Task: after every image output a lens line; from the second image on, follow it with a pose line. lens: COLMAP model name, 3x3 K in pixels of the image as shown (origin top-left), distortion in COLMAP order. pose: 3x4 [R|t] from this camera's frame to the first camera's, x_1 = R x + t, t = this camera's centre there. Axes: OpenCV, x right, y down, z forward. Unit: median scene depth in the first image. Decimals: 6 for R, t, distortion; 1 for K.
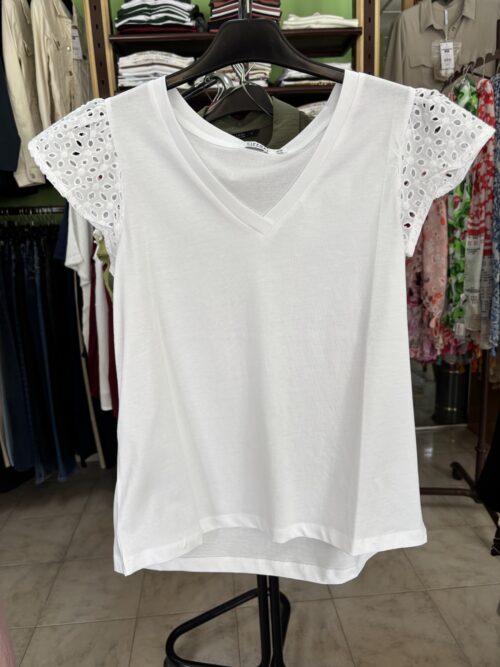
lens RADIAL K [[512.4, 0, 246.2], [0, 512.4, 338.7], [0, 0, 1]] dist [0.005551, -0.024329]
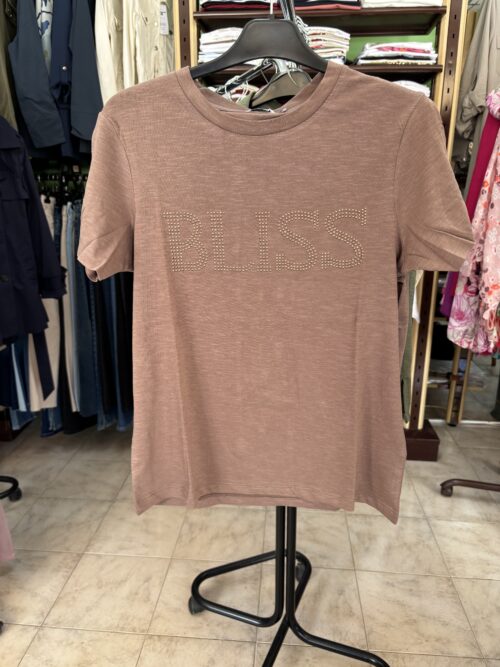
lens RADIAL K [[512.4, 0, 249.0], [0, 512.4, 337.6], [0, 0, 1]] dist [0.005551, -0.024329]
pose [[0.985737, 0.093582, -0.139874, 0.051661], [-0.087312, 0.994909, 0.050318, 0.003677], [0.143870, -0.037387, 0.988890, -0.037861]]
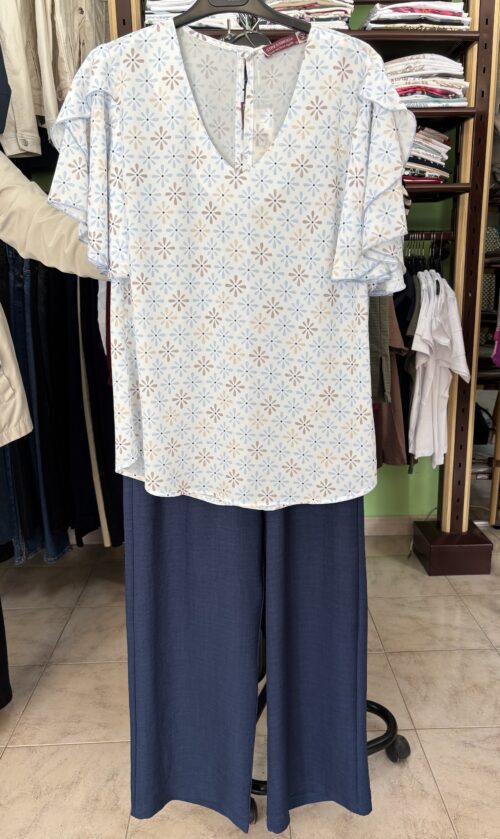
lens RADIAL K [[642.6, 0, 266.9], [0, 642.6, 434.7], [0, 0, 1]] dist [0.005493, -0.019663]
pose [[0.998932, 0.037914, -0.026391, -0.029087], [-0.037800, 0.999274, 0.004805, 0.087604], [0.026554, -0.003803, 0.999640, 0.084329]]
